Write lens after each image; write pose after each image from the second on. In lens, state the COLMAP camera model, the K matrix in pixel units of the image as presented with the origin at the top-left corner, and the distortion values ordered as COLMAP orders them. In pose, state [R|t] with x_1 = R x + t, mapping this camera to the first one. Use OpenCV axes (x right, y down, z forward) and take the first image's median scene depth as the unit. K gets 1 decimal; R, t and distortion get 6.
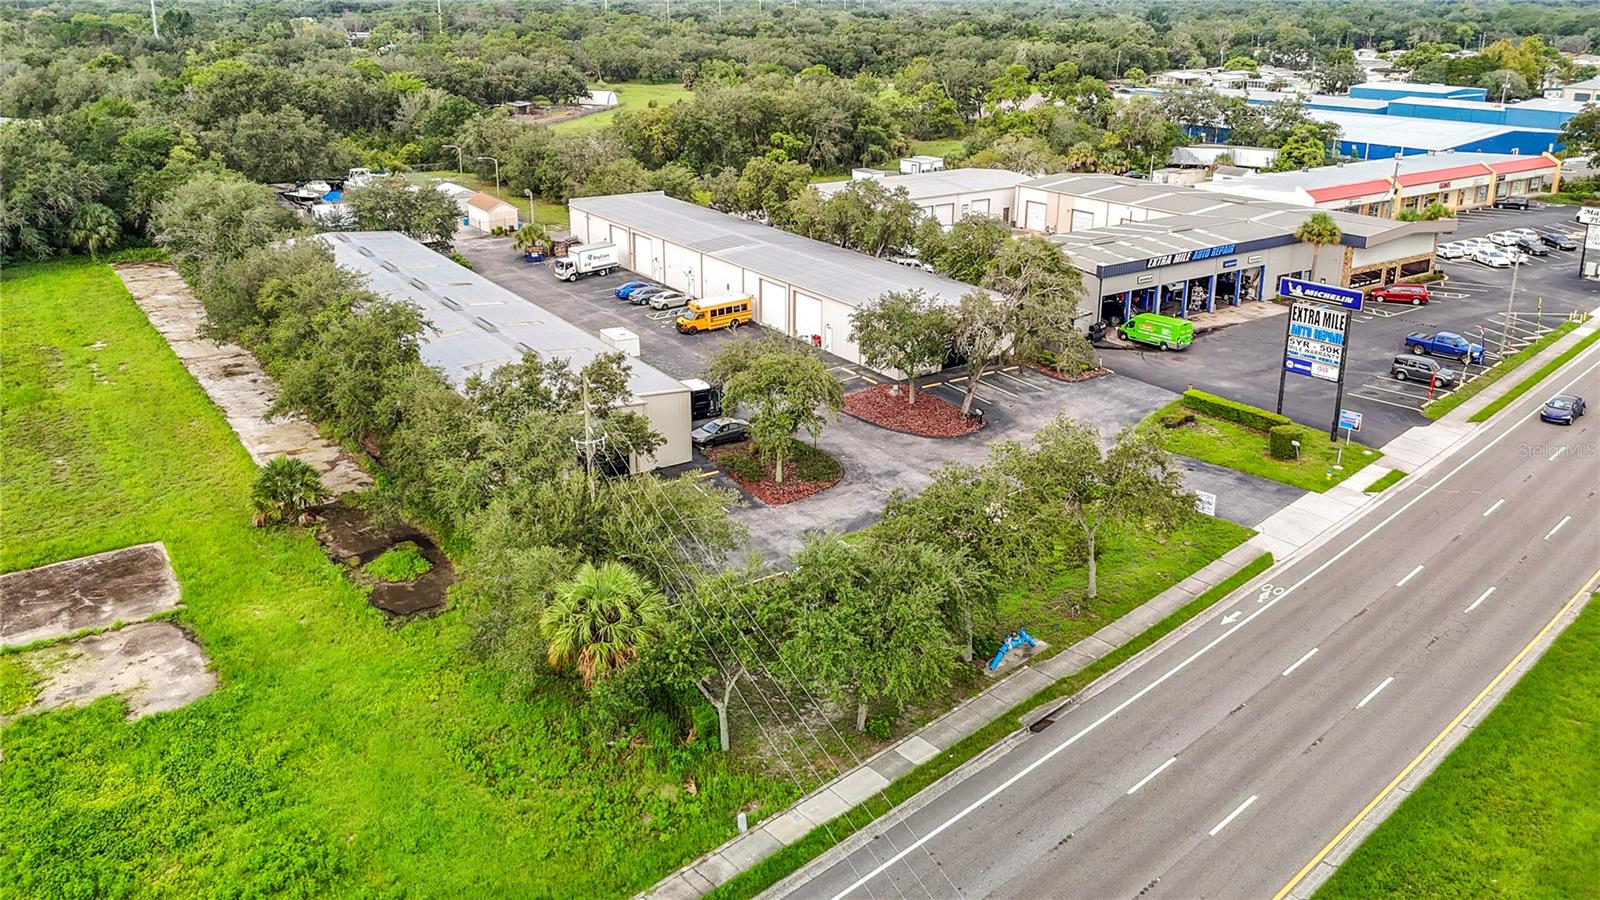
lens RADIAL K [[1213.1, 0, 826.1], [0, 1213.1, 386.9], [0, 0, 1]] dist [0.075293, -0.093689]
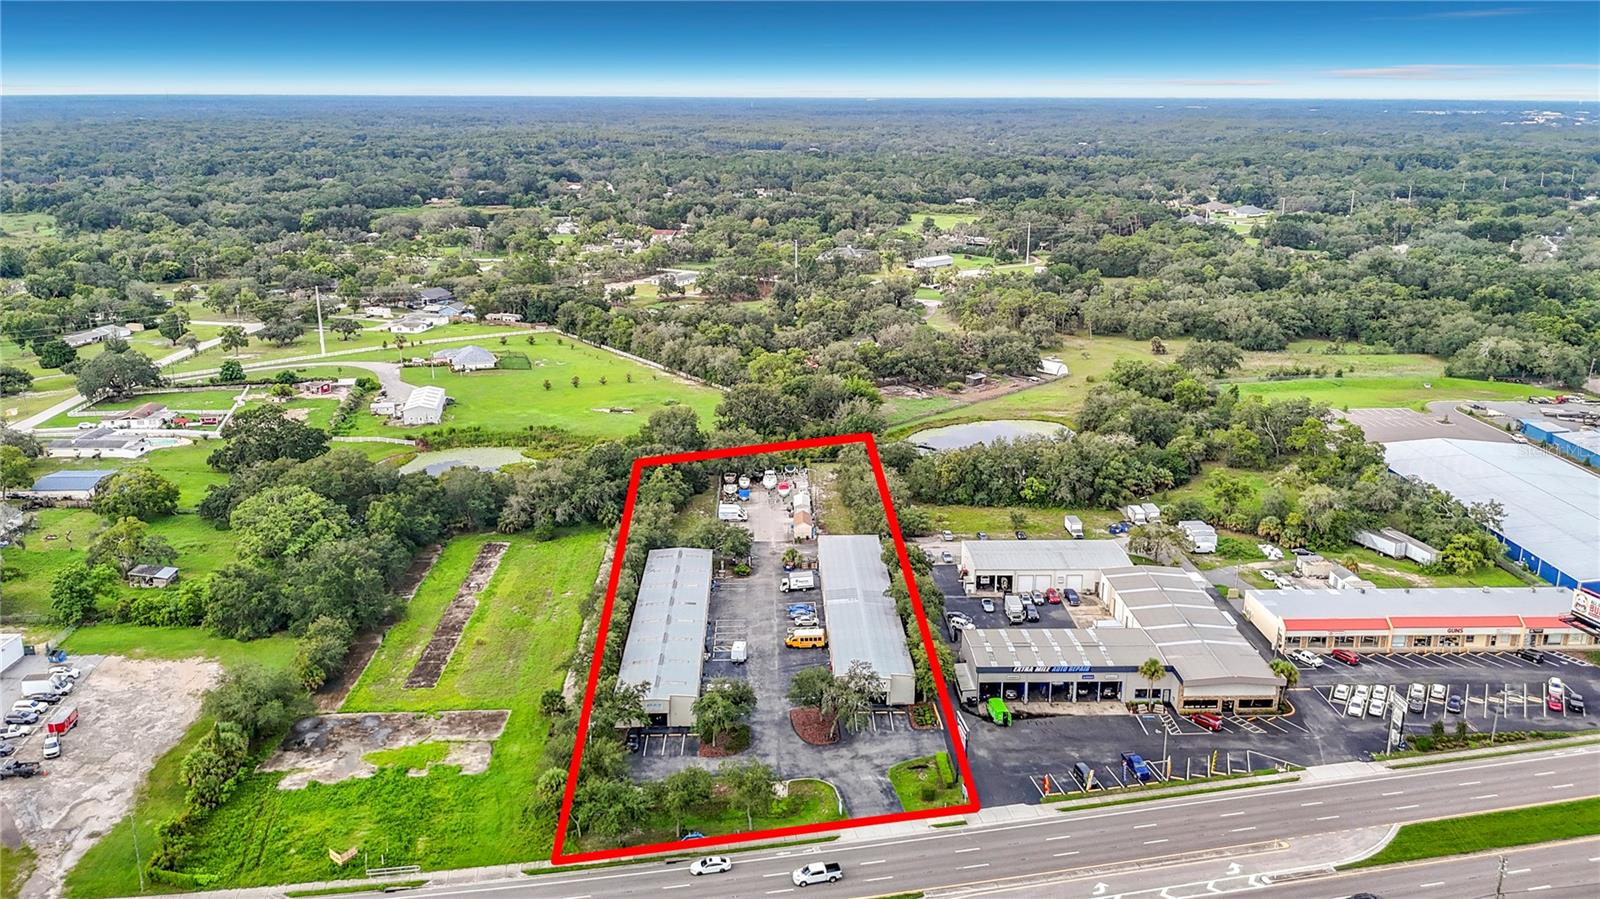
lens RADIAL K [[1213.1, 0, 826.1], [0, 1213.1, 386.4], [0, 0, 1]] dist [0.075293, -0.093689]
pose [[0.855152, 0.129483, -0.501945, 0.883603], [-0.177402, 0.982934, -0.048674, -0.378125], [0.487076, 0.130670, 0.863529, -0.747759]]
